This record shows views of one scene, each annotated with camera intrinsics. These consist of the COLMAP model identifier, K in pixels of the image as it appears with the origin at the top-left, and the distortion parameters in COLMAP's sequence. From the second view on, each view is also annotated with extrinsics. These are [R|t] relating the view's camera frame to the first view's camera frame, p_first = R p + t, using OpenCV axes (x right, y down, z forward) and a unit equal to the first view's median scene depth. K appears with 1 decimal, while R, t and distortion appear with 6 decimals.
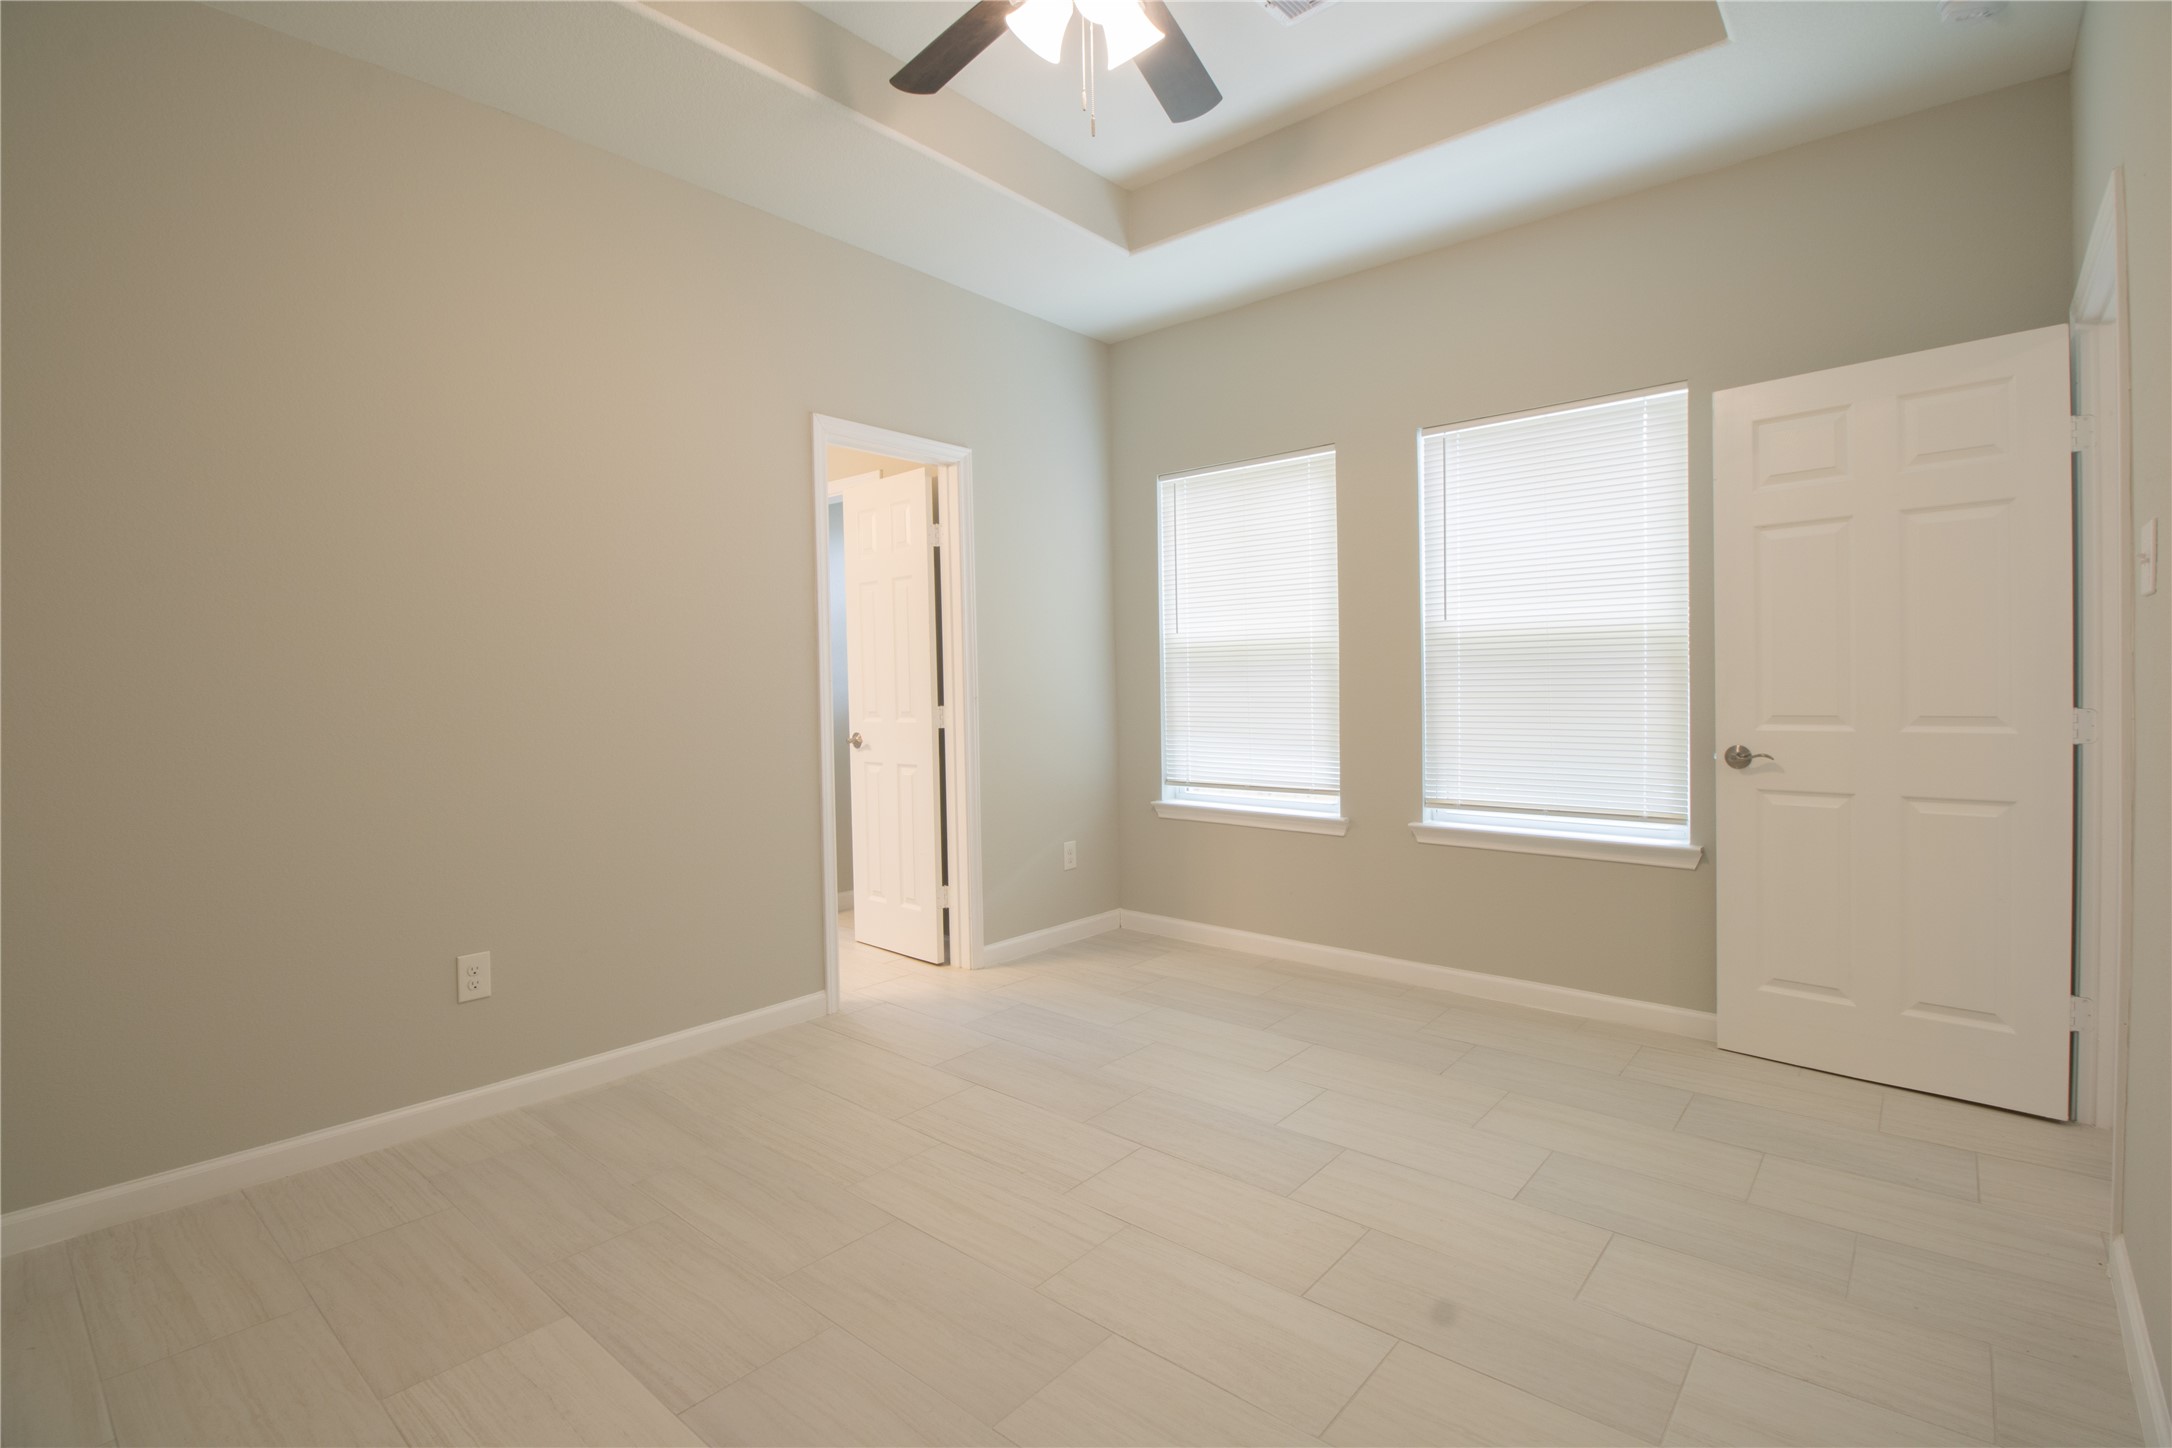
lens RADIAL K [[1013.0, 0, 1095.8], [0, 1013.0, 703.1], [0, 0, 1]] dist [-0.000176, -0.009936]
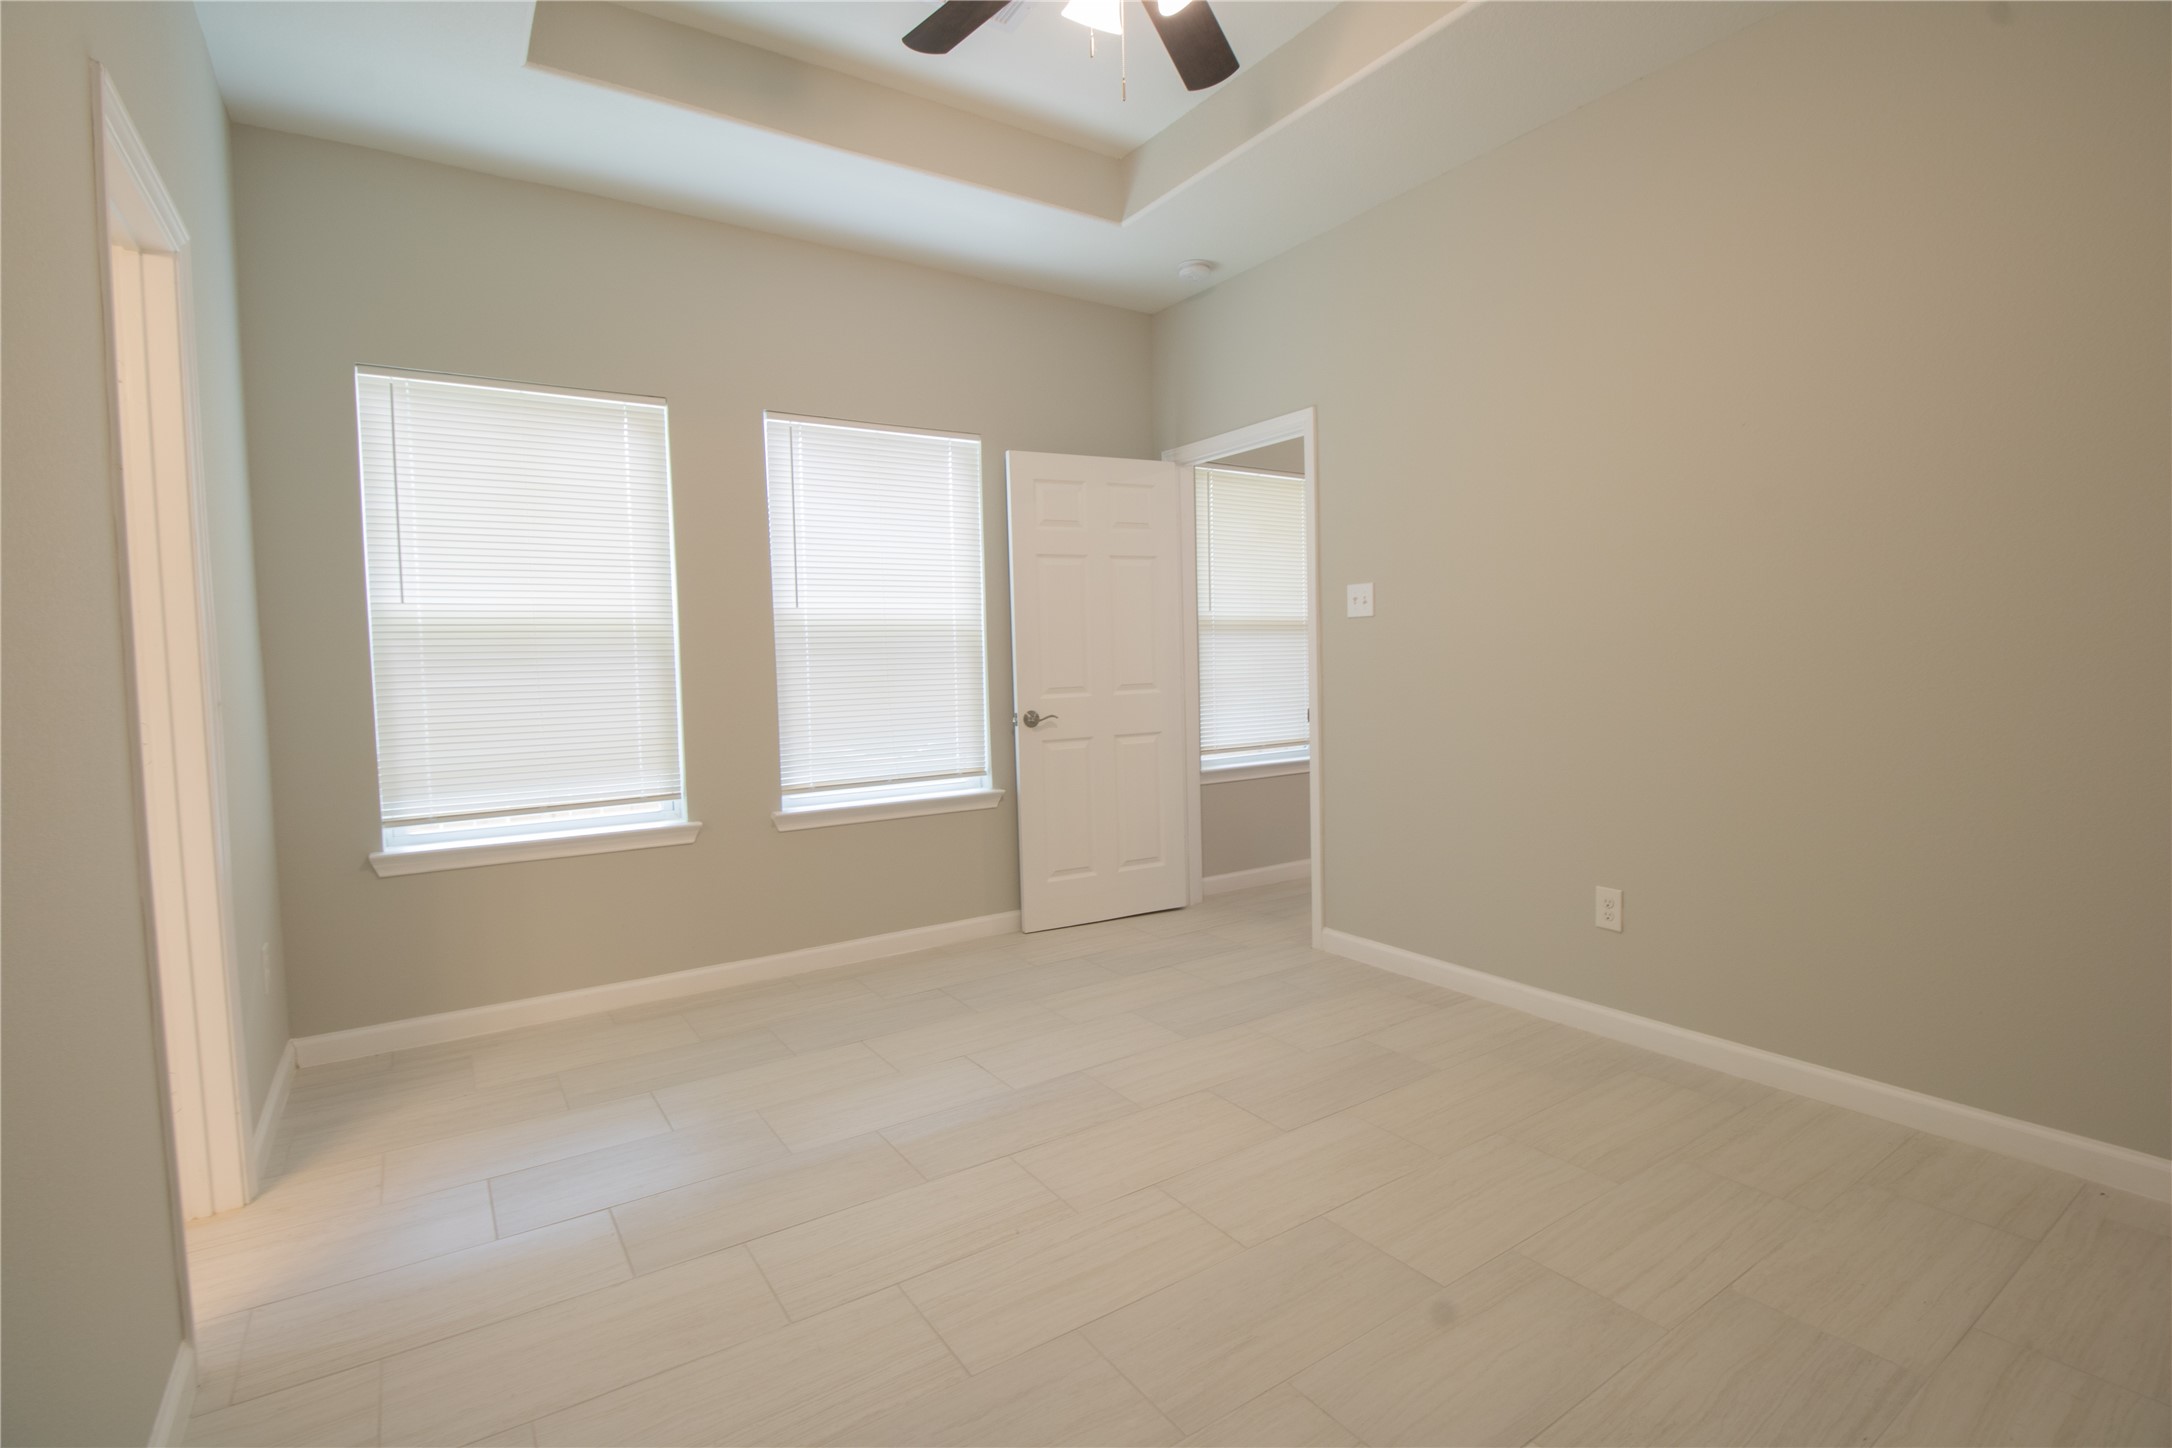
lens RADIAL K [[1013.0, 0, 1095.8], [0, 1013.0, 703.1], [0, 0, 1]] dist [-0.000176, -0.009936]
pose [[0.261743, -0.036764, 0.964437, -0.617037], [0.038040, 0.998891, 0.027753, -0.003699], [-0.964388, 0.029423, 0.262851, 0.496493]]
